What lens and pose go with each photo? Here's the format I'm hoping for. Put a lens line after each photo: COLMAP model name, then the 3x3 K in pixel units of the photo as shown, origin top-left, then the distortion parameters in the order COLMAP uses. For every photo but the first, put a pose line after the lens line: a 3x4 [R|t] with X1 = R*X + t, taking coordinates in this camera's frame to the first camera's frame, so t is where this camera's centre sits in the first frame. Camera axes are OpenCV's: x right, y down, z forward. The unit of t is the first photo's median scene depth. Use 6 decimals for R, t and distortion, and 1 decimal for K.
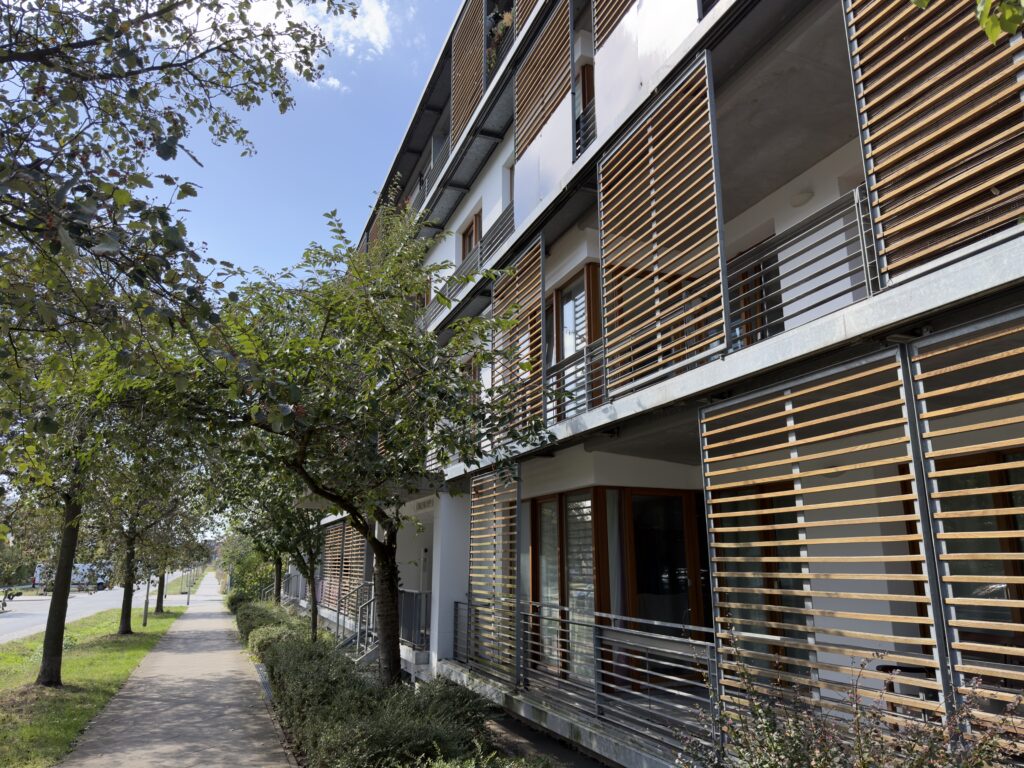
lens RADIAL K [[721.0, 0, 512.0], [0, 721.0, 384.0], [0, 0, 1]] dist [0.032458, -0.002636]
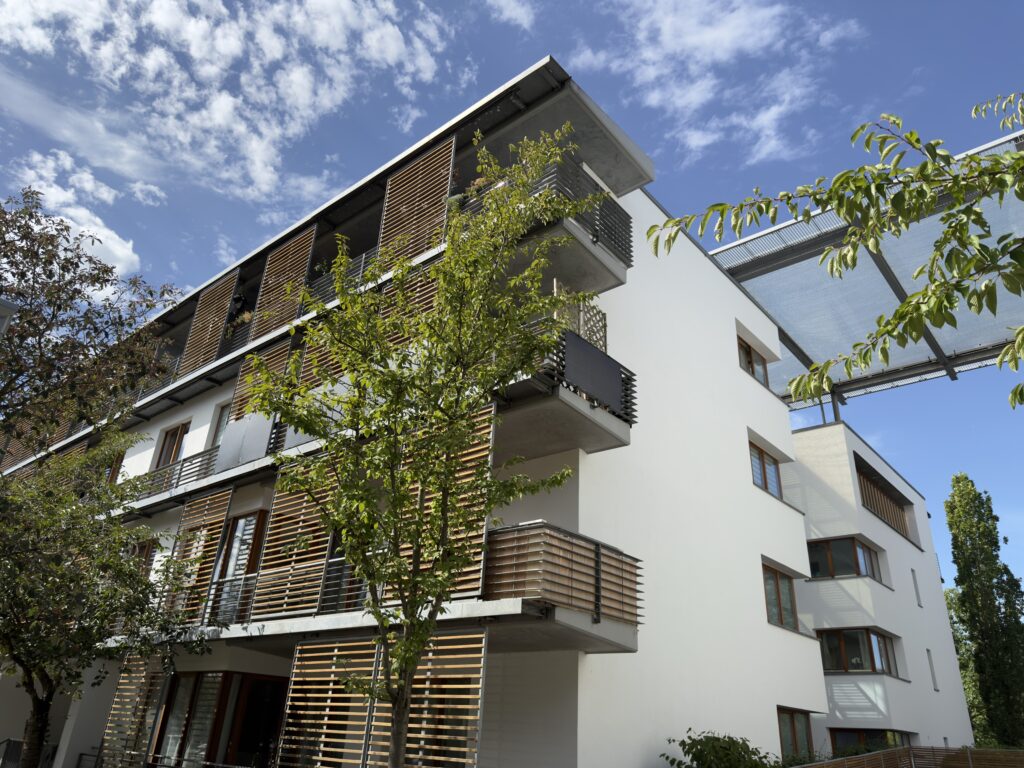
lens RADIAL K [[721.0, 0, 512.0], [0, 721.0, 384.0], [0, 0, 1]] dist [0.032458, -0.002636]
pose [[0.883166, 0.248043, 0.398112, -0.112756], [-0.165139, 0.958824, -0.231052, -0.179209], [-0.439031, 0.138313, 0.887762, -0.692065]]
